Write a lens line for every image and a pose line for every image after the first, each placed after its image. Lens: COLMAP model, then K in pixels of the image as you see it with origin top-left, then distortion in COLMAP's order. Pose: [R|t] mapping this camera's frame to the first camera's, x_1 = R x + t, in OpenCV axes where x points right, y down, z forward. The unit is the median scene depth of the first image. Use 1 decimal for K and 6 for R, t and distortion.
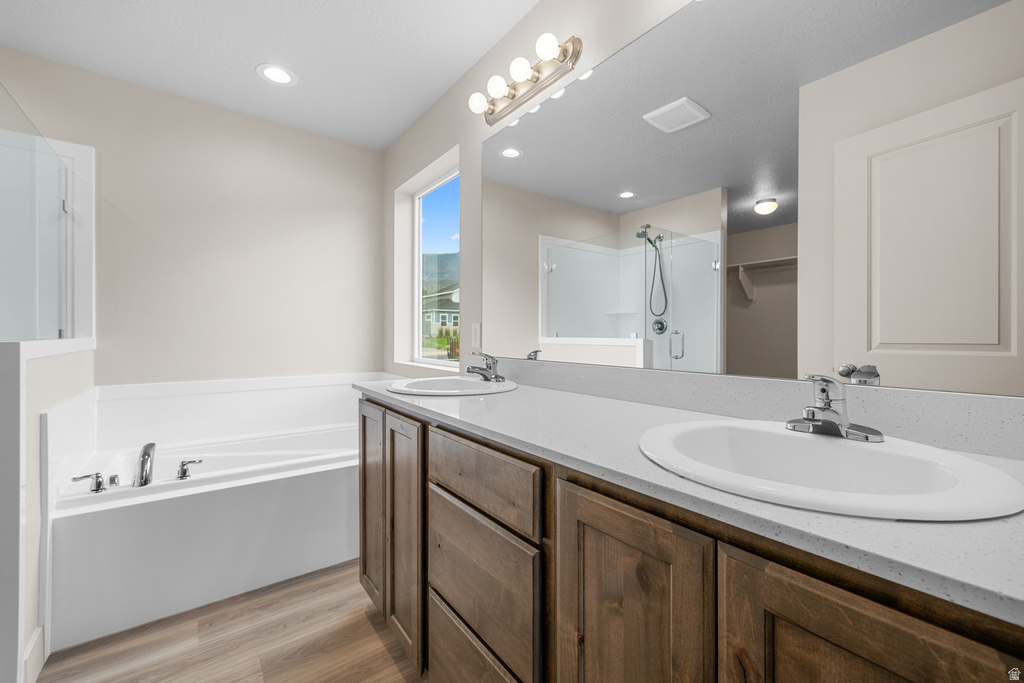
lens RADIAL K [[423.8, 0, 511.5], [0, 423.8, 338.7], [0, 0, 1]] dist [-0.001802, 0.000043]
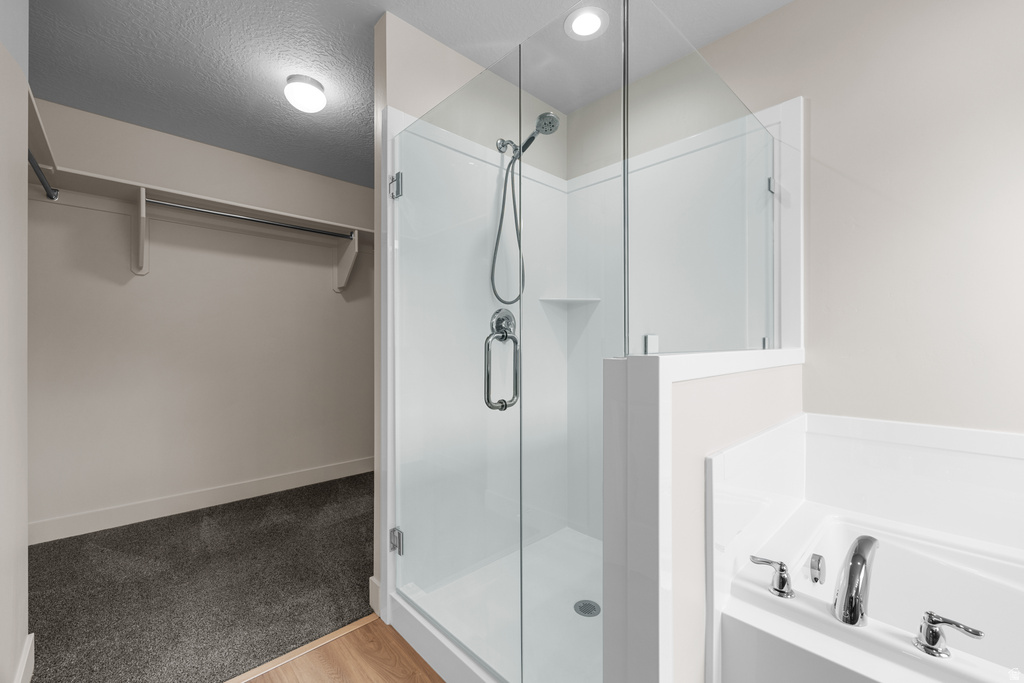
lens RADIAL K [[423.8, 0, 518.4], [0, 423.8, 345.7], [0, 0, 1]] dist [-0.001802, 0.000043]
pose [[0.130387, -0.003205, -0.991458, -0.379950], [-0.001447, 0.999993, -0.003423, -0.003917], [0.991462, 0.001881, 0.130382, 0.498620]]
